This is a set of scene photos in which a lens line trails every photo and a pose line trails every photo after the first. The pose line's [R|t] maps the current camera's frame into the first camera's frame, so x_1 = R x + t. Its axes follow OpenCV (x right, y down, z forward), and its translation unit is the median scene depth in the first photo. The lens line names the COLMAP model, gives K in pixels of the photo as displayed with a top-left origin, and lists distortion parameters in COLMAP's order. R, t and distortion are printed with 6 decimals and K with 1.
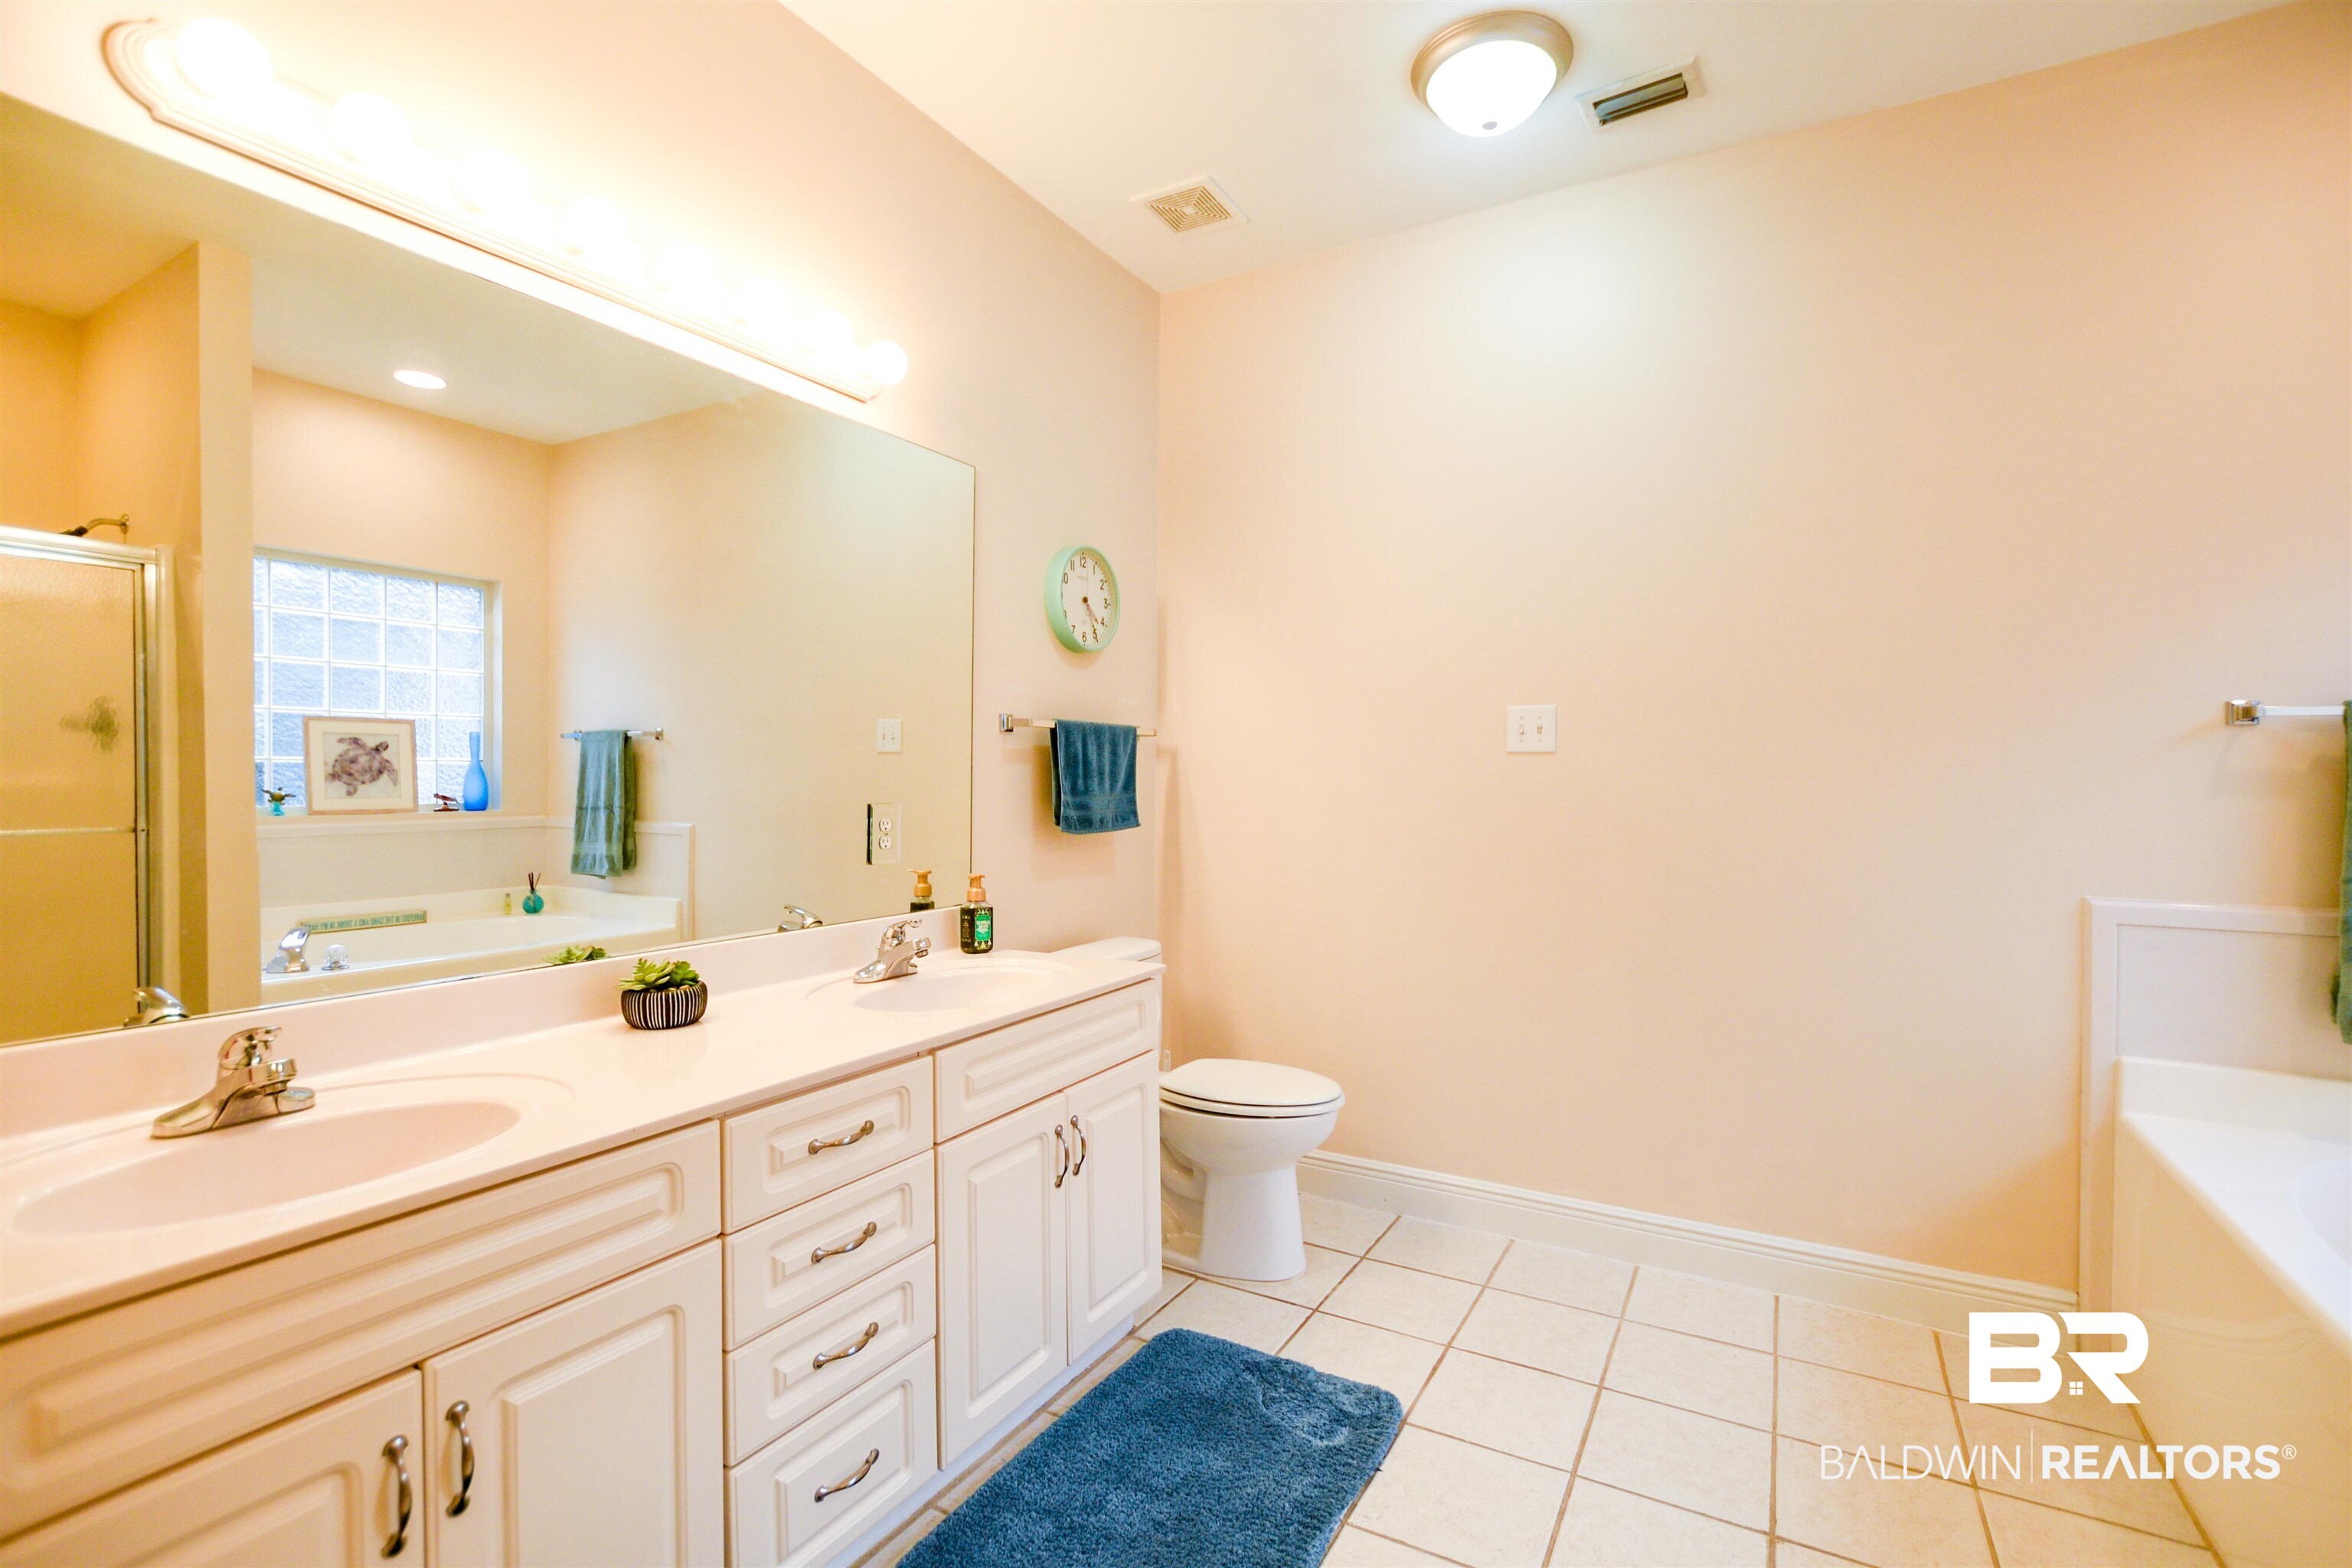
lens RADIAL K [[1059.6, 0, 1176.0], [0, 1059.6, 784.0], [0, 0, 1]] dist [-0.006091, -0.000379]
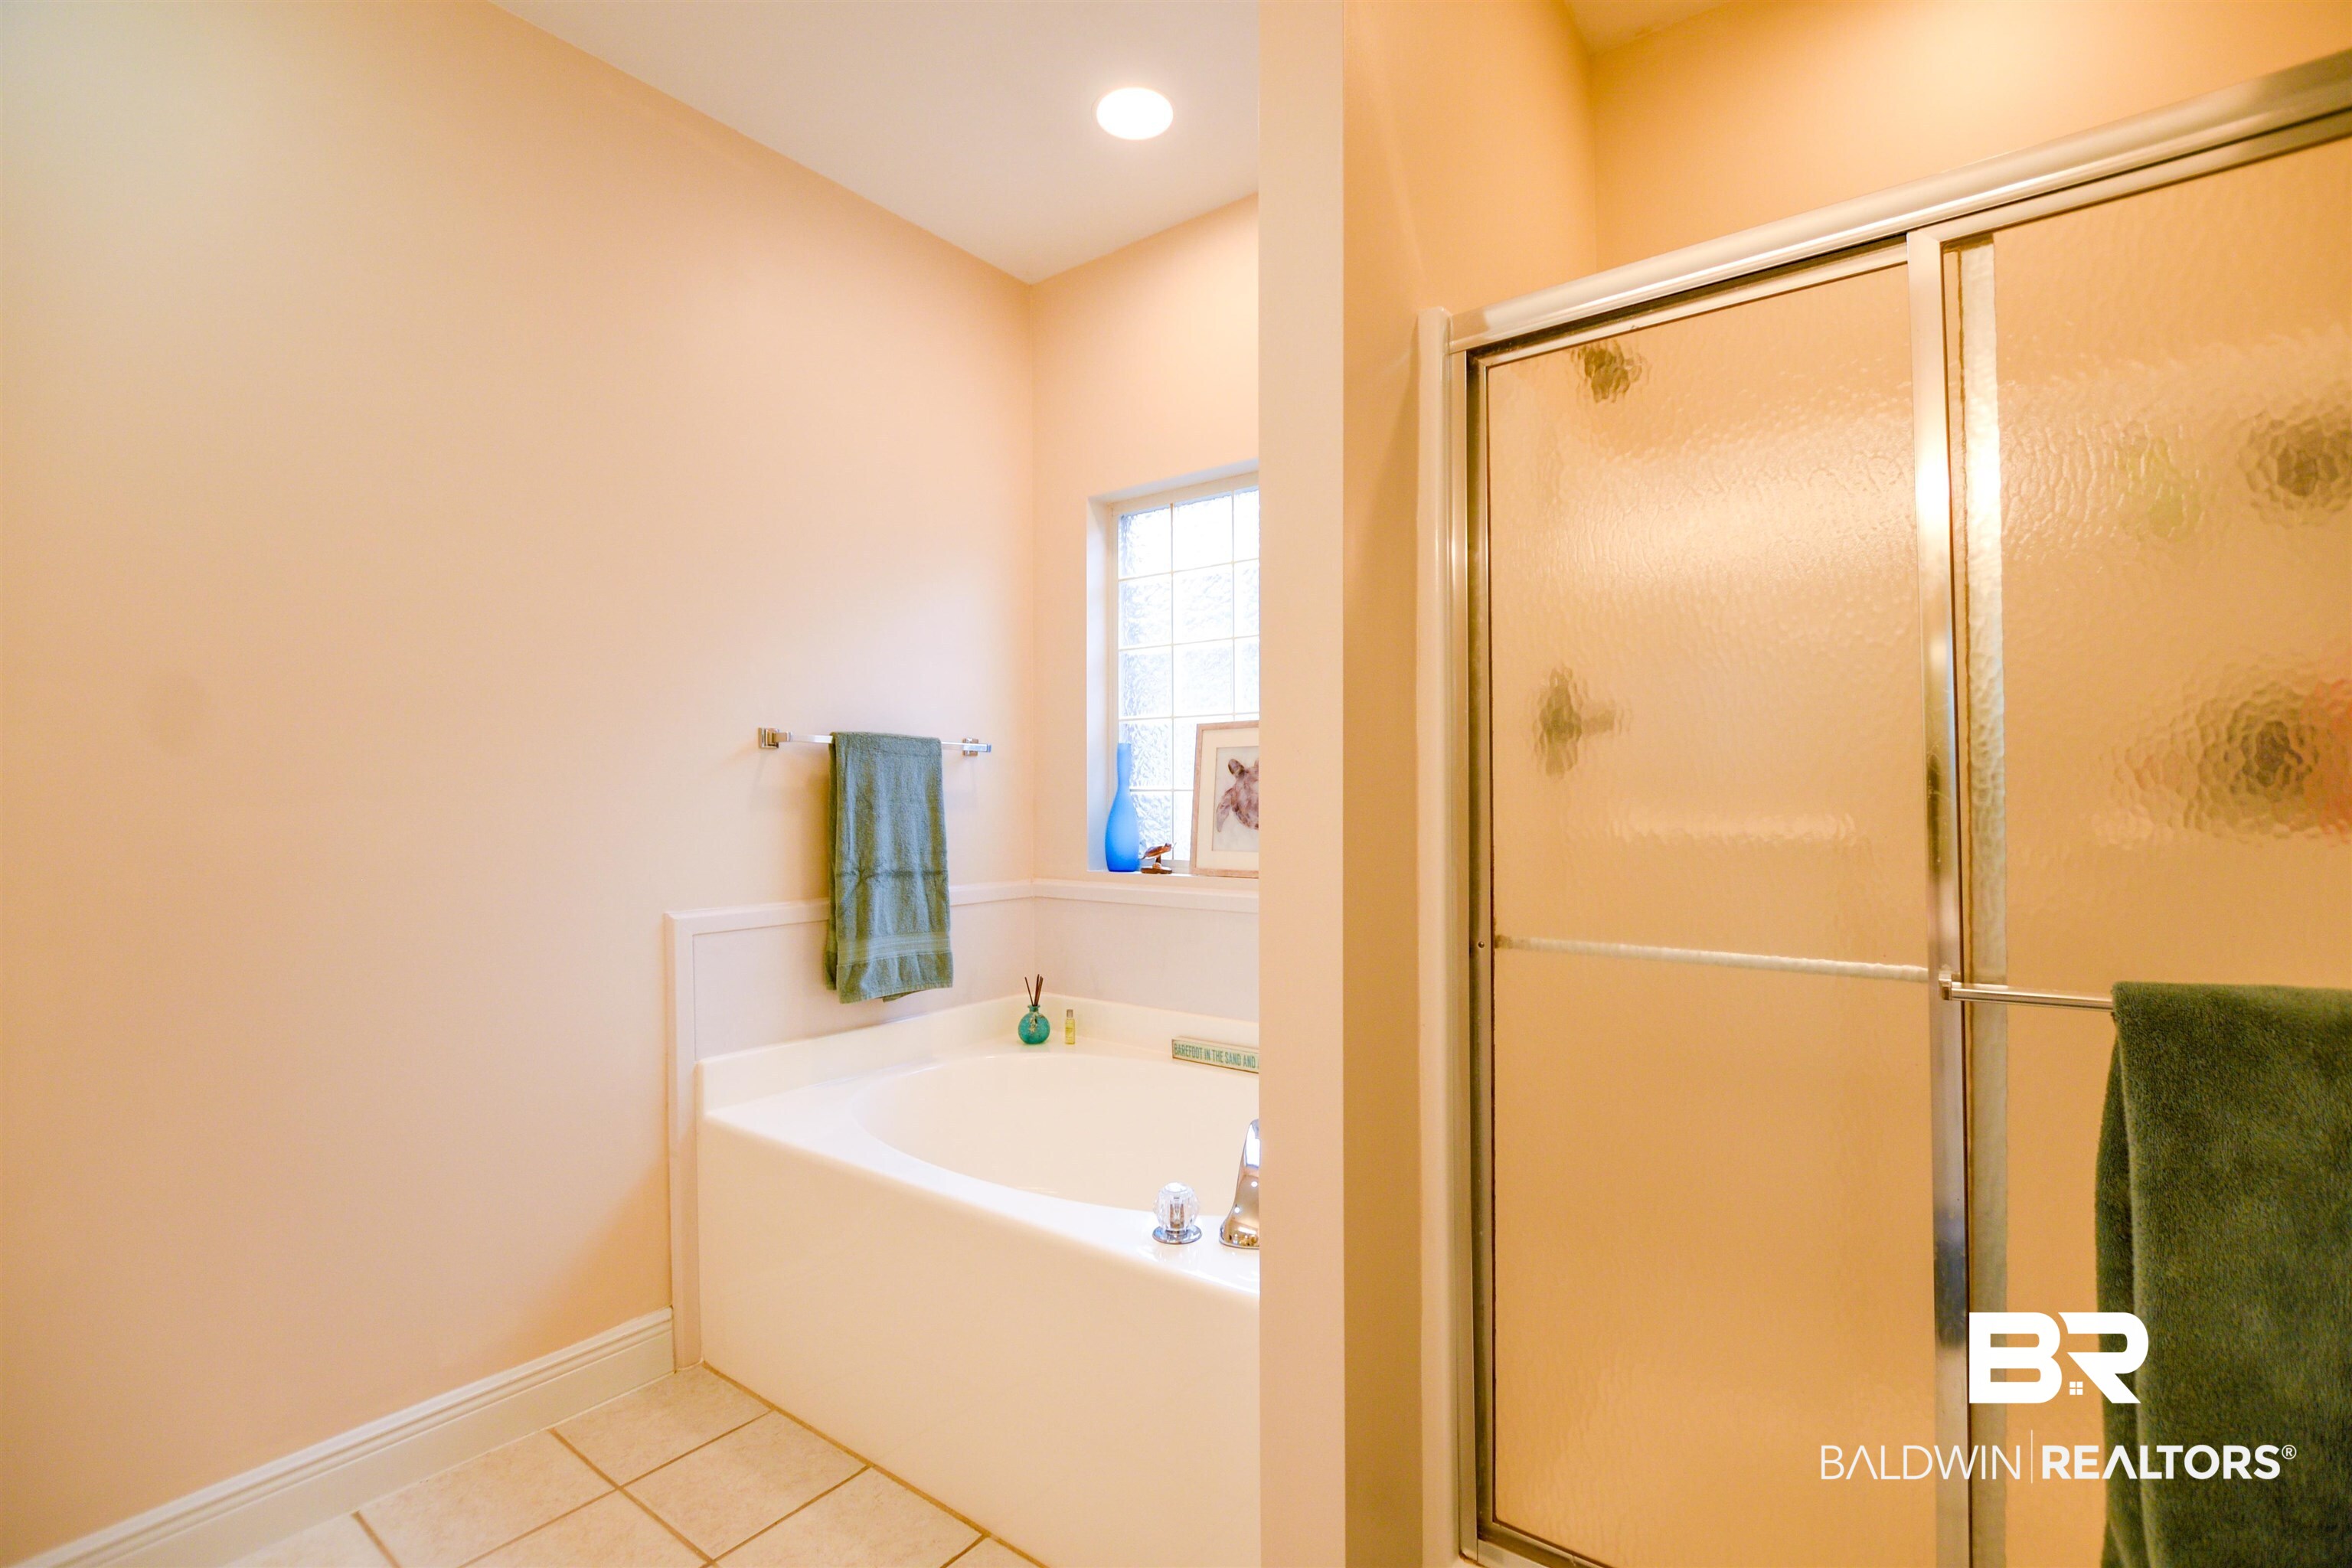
lens RADIAL K [[1059.6, 0, 1176.0], [0, 1059.6, 784.0], [0, 0, 1]] dist [-0.006091, -0.000379]
pose [[0.123317, 0.004312, 0.992358, -0.092543], [0.016509, 0.999843, -0.006396, -0.002048], [-0.992230, 0.017171, 0.123226, 0.393906]]
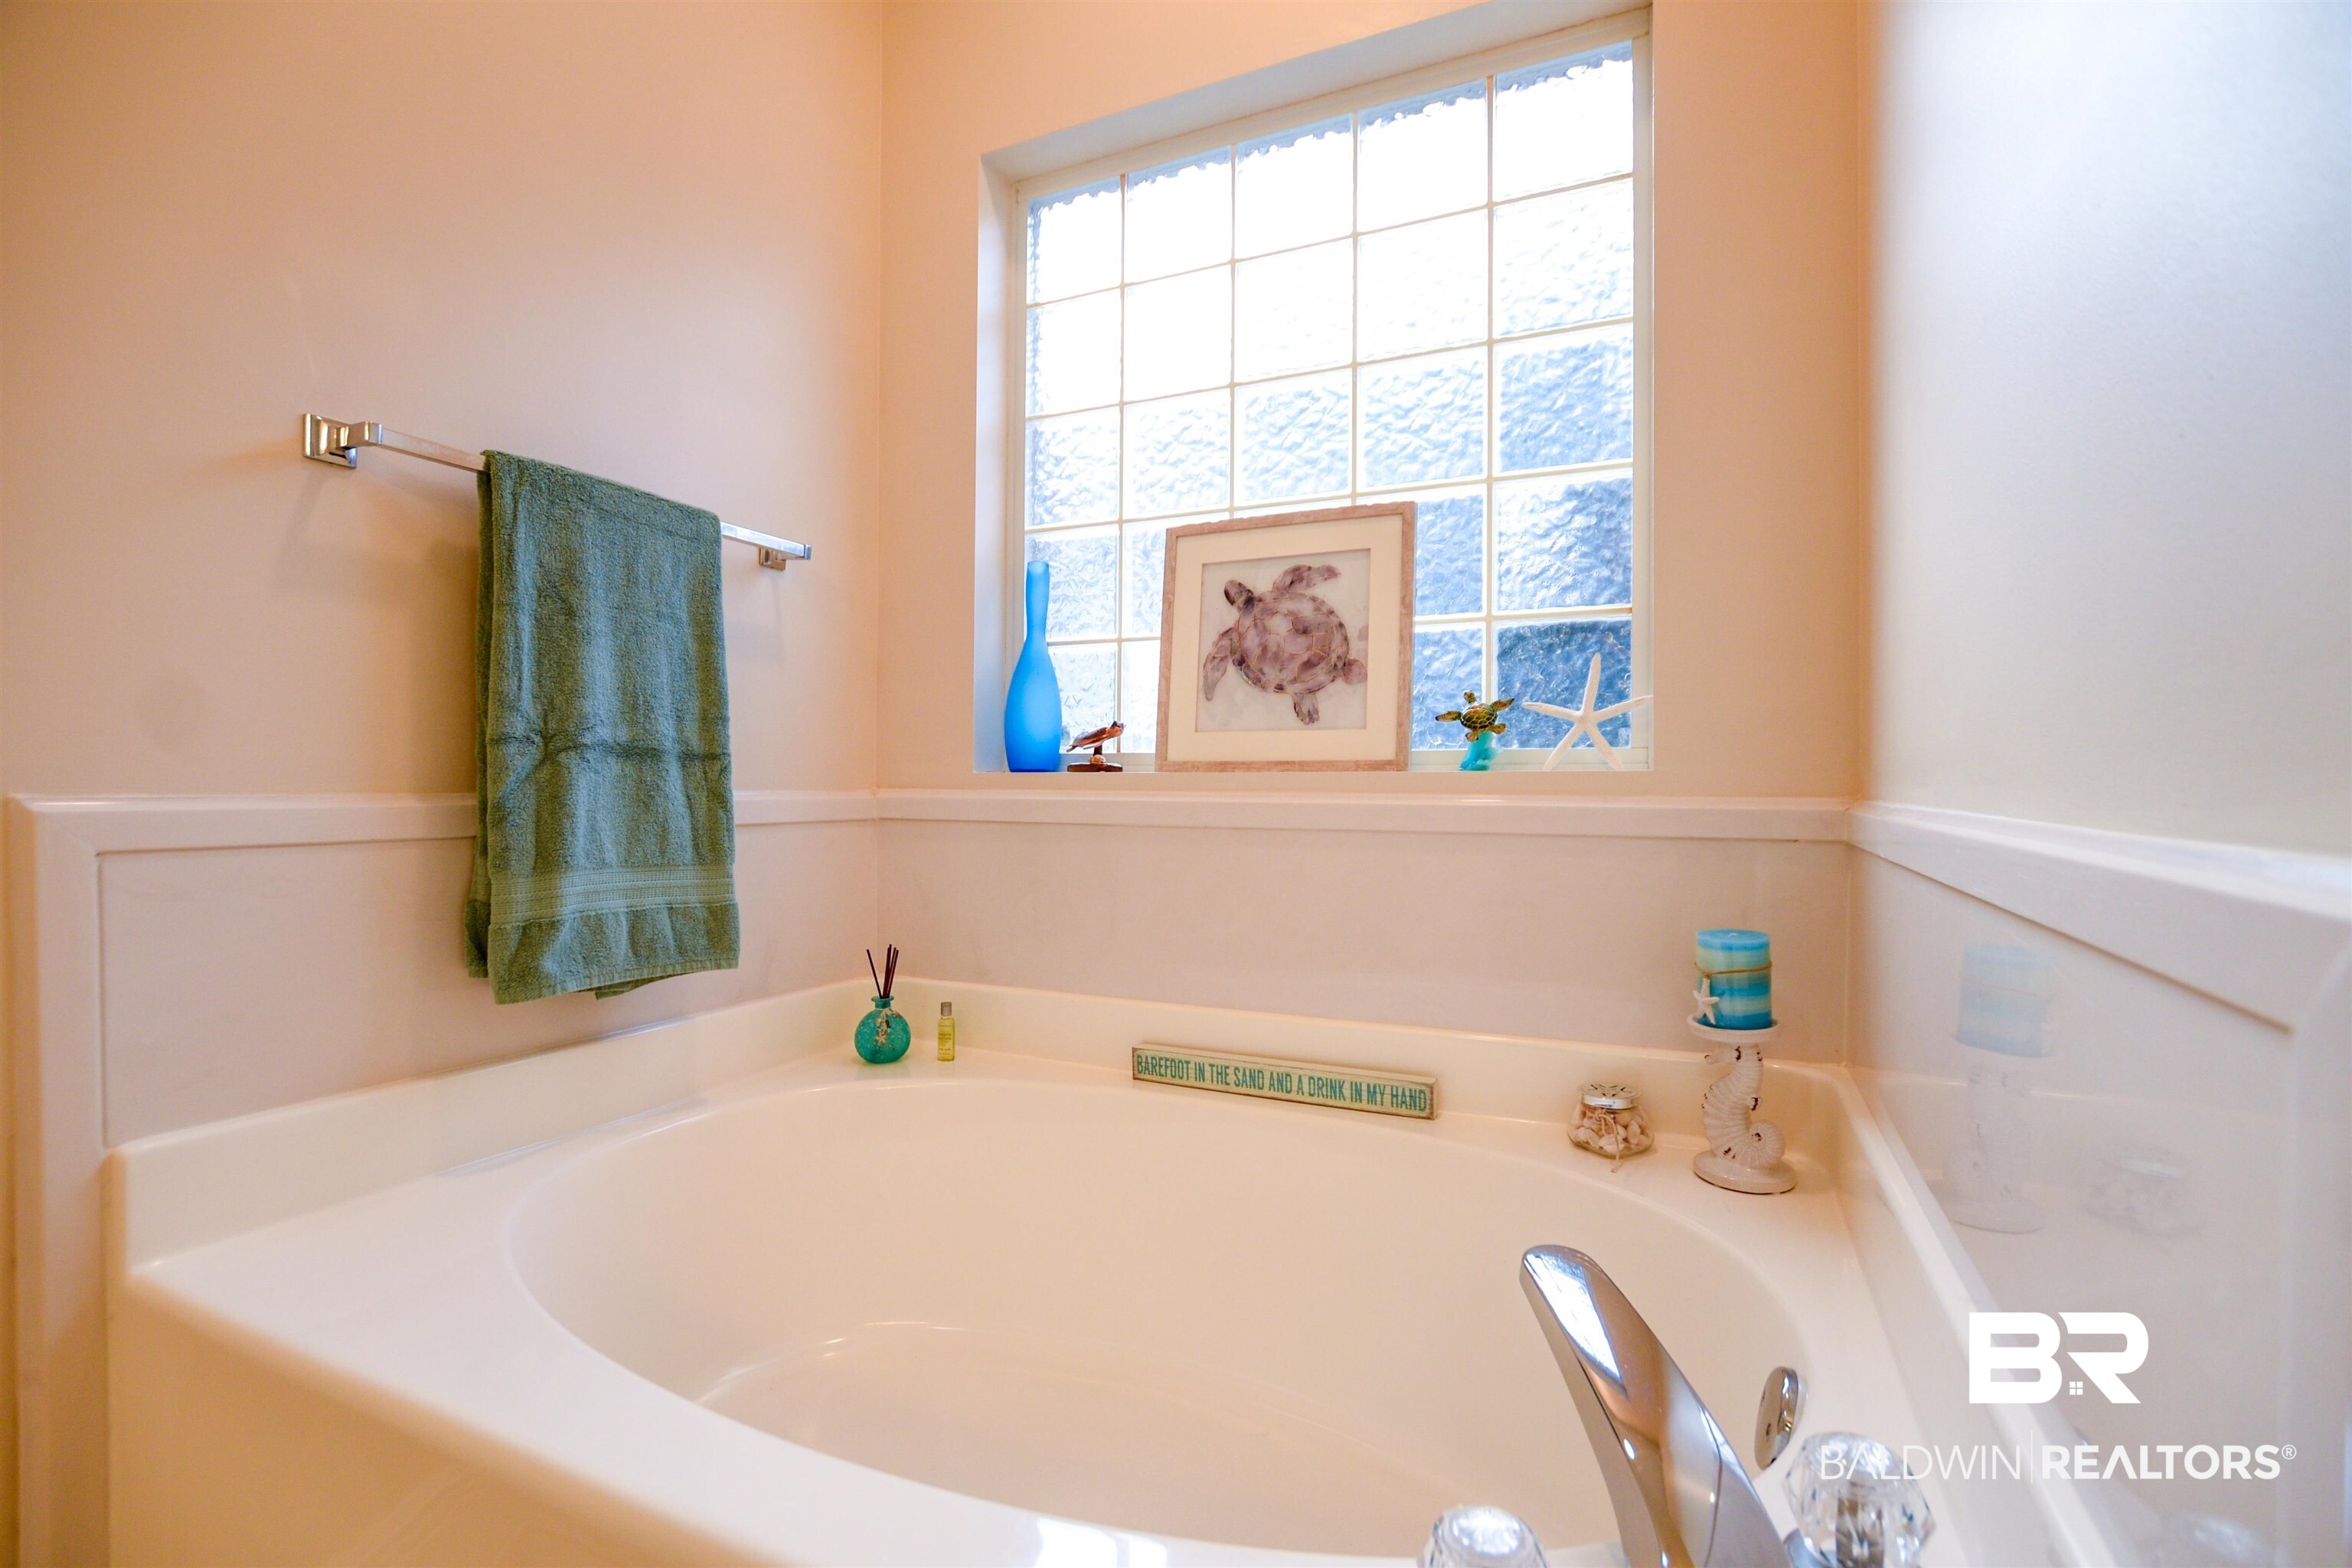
lens RADIAL K [[1059.6, 0, 1176.0], [0, 1059.6, 784.0], [0, 0, 1]] dist [-0.006091, -0.000379]
pose [[-0.073283, -0.008368, 0.997276, 0.418400], [0.004734, 0.999951, 0.008739, 0.102603], [-0.997300, 0.005362, -0.073239, 0.582114]]
